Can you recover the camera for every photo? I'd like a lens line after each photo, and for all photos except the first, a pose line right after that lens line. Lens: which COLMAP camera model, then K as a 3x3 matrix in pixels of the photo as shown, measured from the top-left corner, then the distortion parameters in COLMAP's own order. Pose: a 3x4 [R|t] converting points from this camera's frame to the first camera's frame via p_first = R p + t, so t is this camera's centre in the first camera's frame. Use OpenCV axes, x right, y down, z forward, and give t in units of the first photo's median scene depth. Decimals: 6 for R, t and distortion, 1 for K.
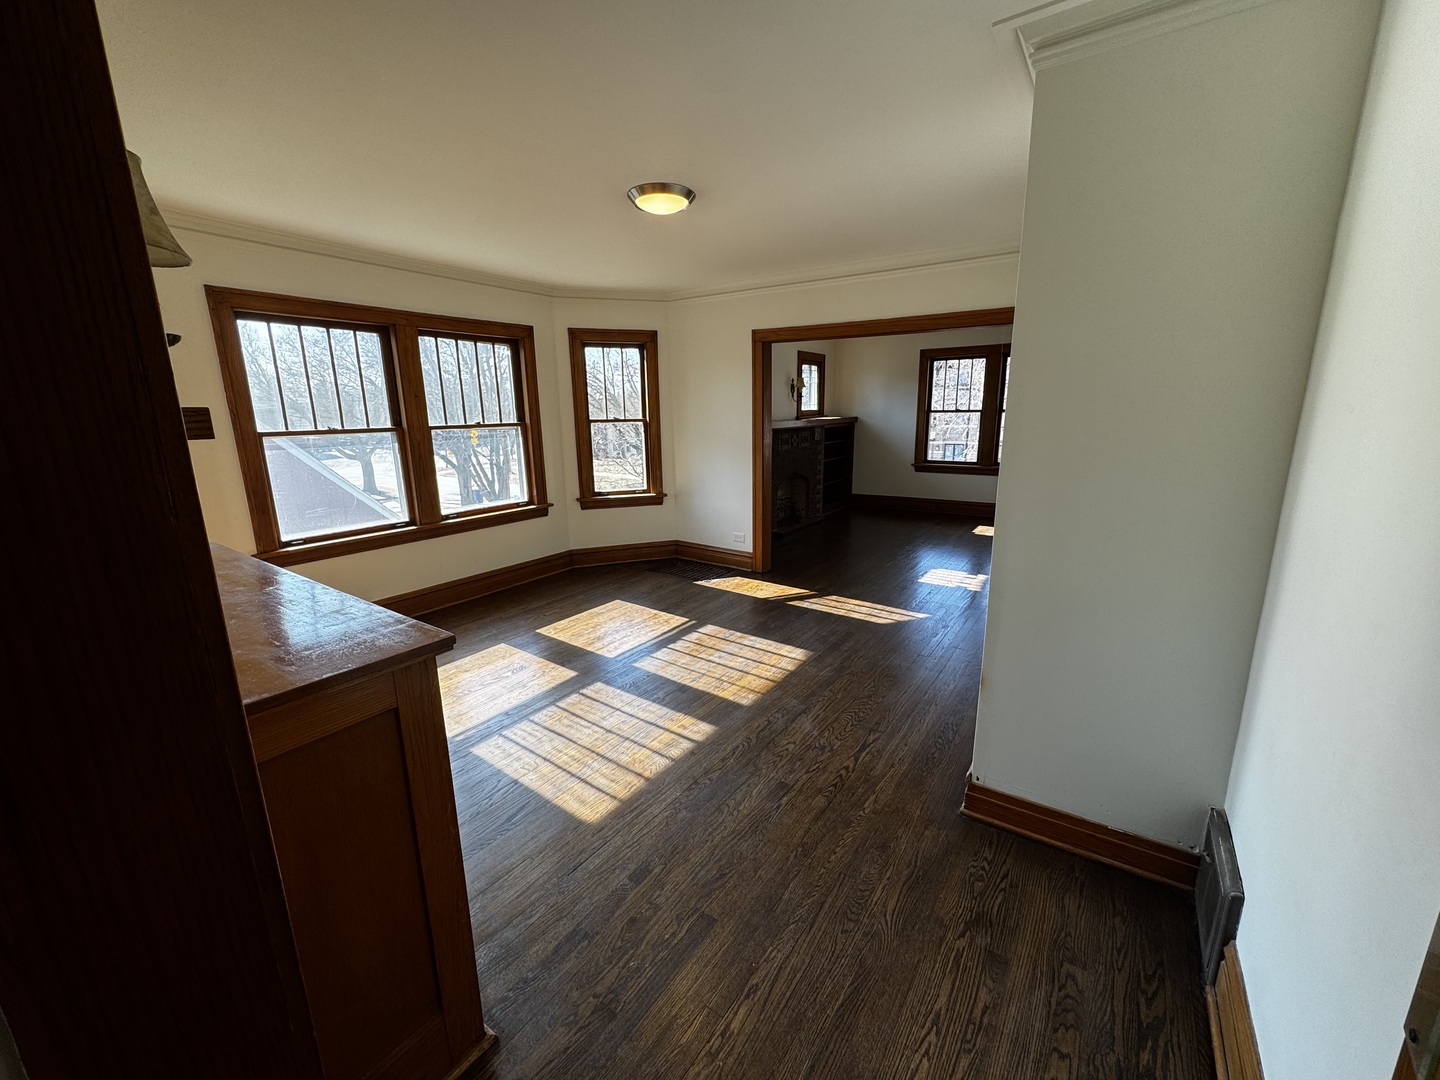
lens RADIAL K [[574.6, 0, 717.9], [0, 574.6, 537.6], [0, 0, 1]] dist [-0.003094, 0.000038]
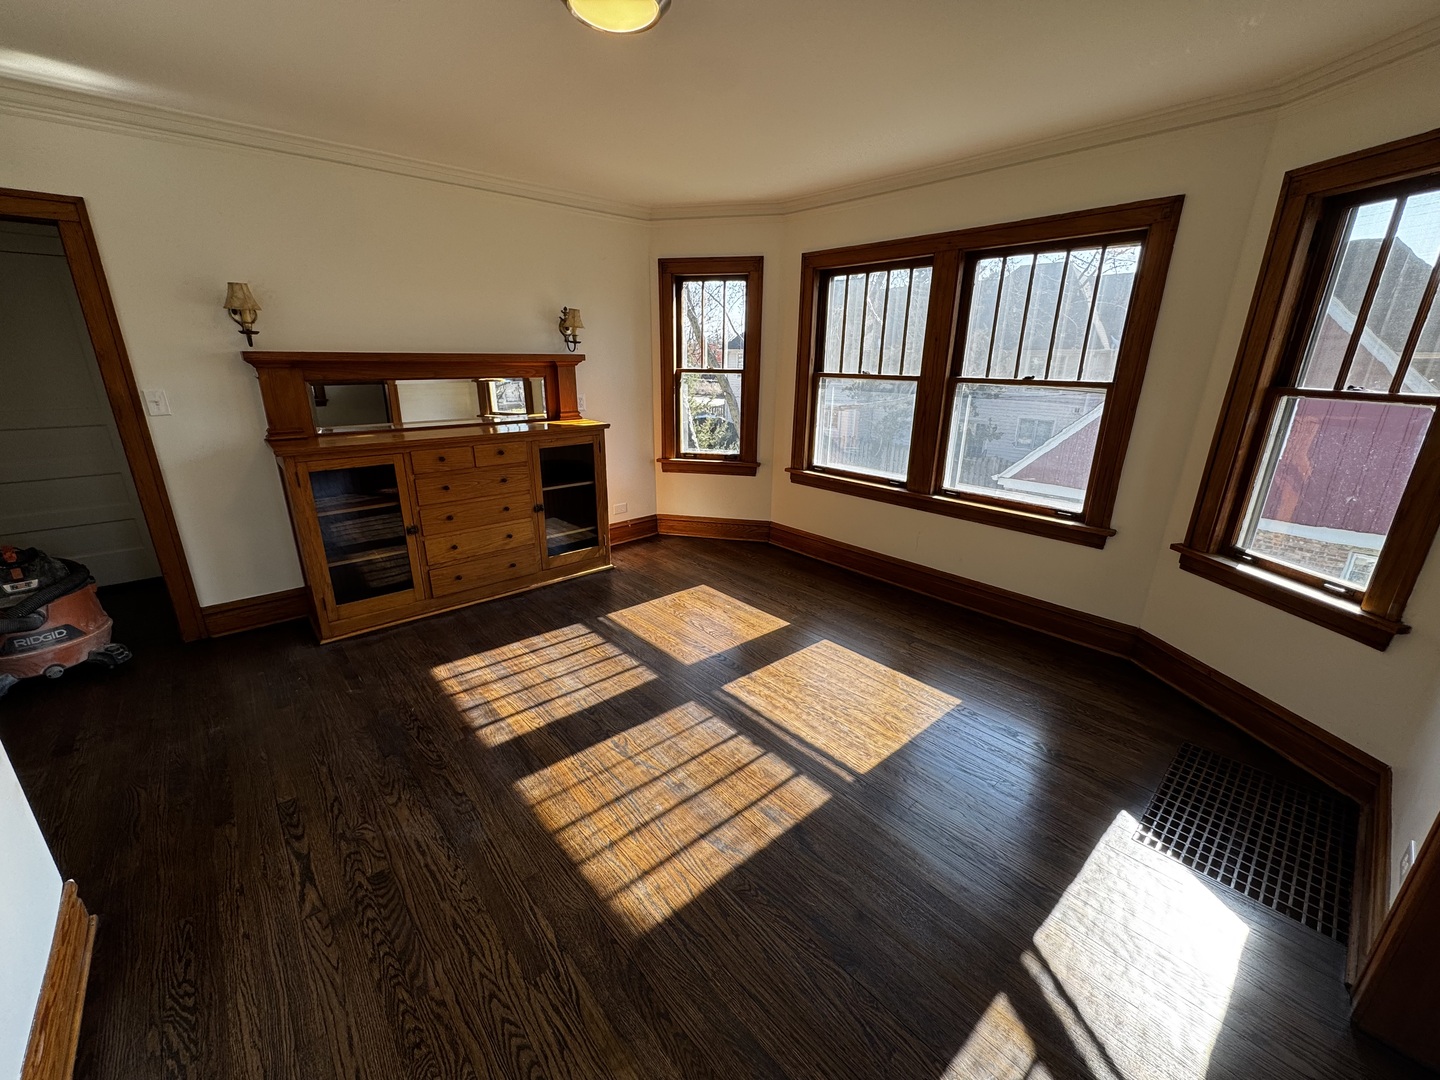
lens RADIAL K [[574.6, 0, 717.9], [0, 574.6, 537.6], [0, 0, 1]] dist [-0.003094, 0.000038]
pose [[-0.227238, 0.306755, -0.924264, 0.427526], [-0.219267, 0.908606, 0.355467, -0.225803], [0.948833, 0.283436, -0.139209, 0.954366]]
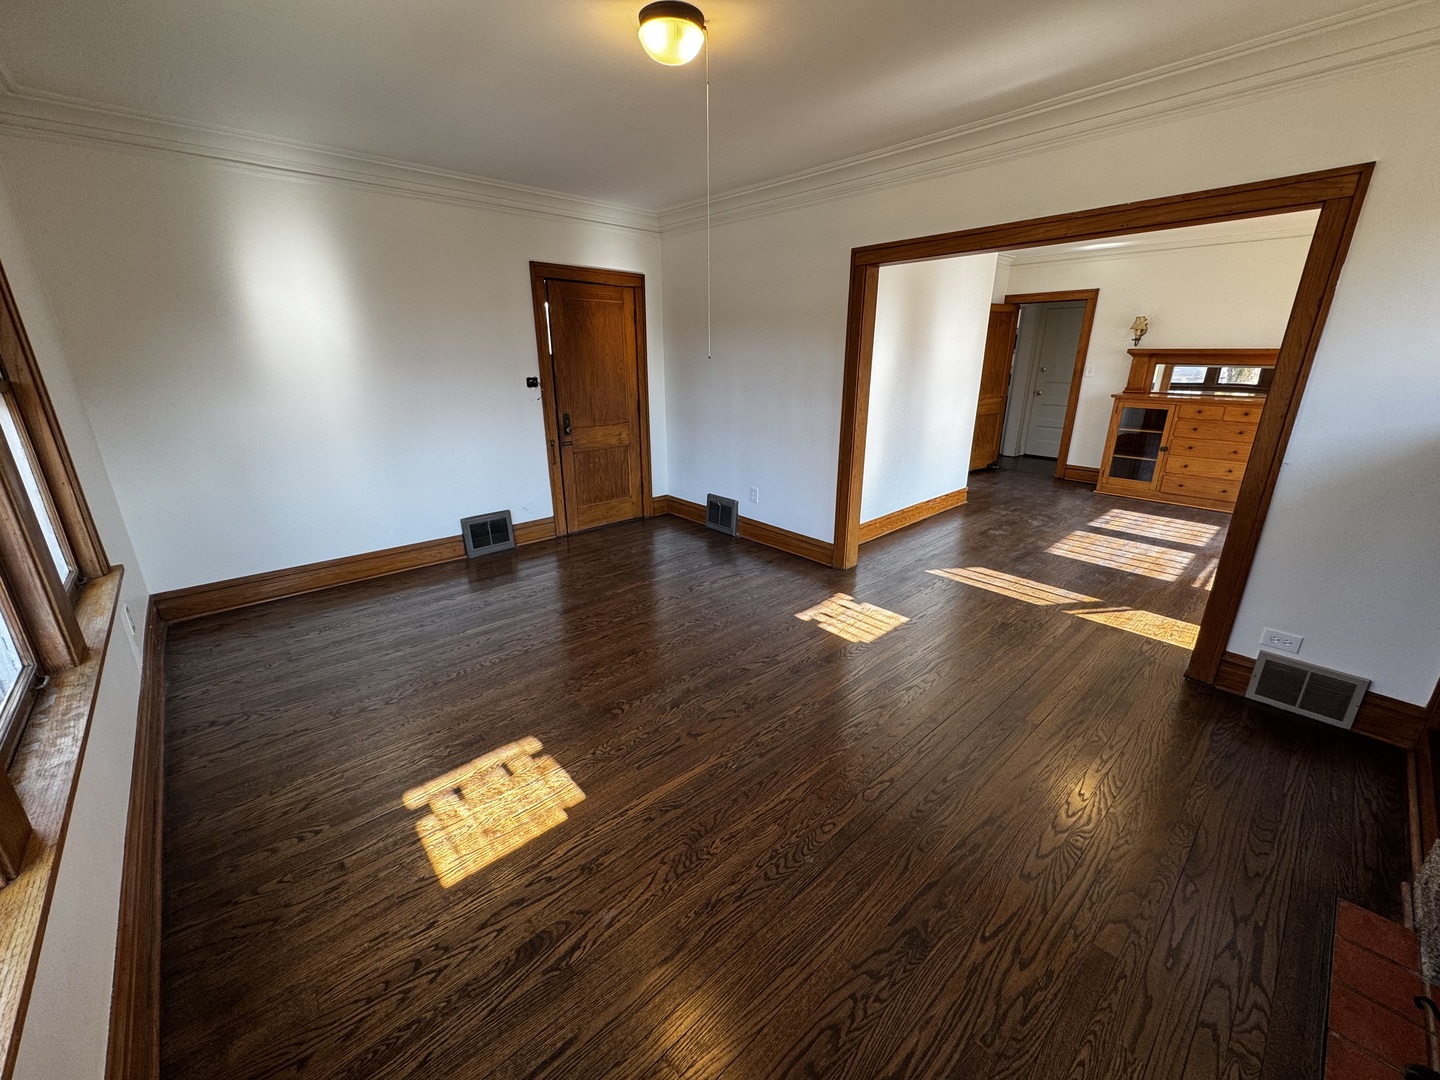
lens RADIAL K [[574.6, 0, 717.9], [0, 574.6, 537.6], [0, 0, 1]] dist [-0.003094, 0.000038]
pose [[-0.976384, -0.050047, 0.210165, 0.555373], [0.064323, 0.861338, 0.503944, -0.466262], [-0.206245, 0.505561, -0.837777, 2.016628]]
